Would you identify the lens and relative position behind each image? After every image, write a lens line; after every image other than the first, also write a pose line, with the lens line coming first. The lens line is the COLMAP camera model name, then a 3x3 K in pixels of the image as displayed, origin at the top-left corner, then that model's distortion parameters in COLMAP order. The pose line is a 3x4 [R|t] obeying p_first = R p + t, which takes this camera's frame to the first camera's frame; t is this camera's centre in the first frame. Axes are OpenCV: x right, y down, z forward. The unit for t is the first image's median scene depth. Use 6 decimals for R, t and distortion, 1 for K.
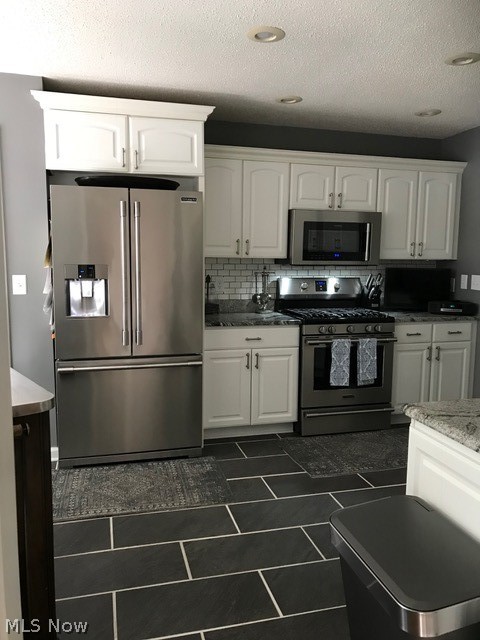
lens RADIAL K [[524.4, 0, 240.0], [0, 524.4, 320.0], [0, 0, 1]] dist [0.047221, -0.007687]
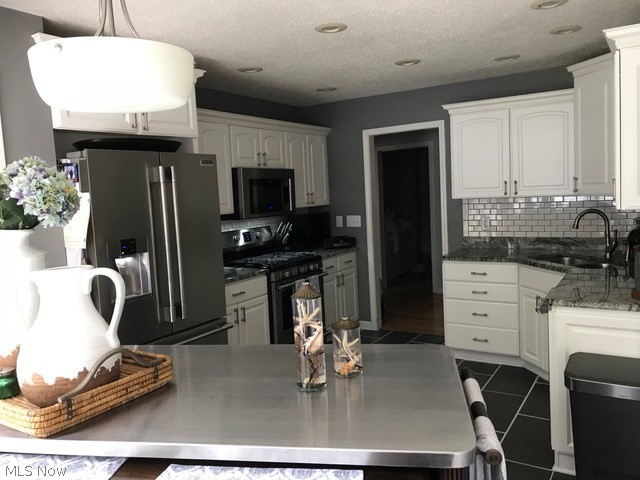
lens RADIAL K [[524.4, 0, 320.0], [0, 524.4, 240.0], [0, 0, 1]] dist [0.047221, -0.007687]
pose [[0.732340, -0.114468, 0.671249, -0.508469], [0.145267, 0.989340, 0.010225, -0.052694], [-0.665264, 0.090022, 0.741161, 0.114321]]
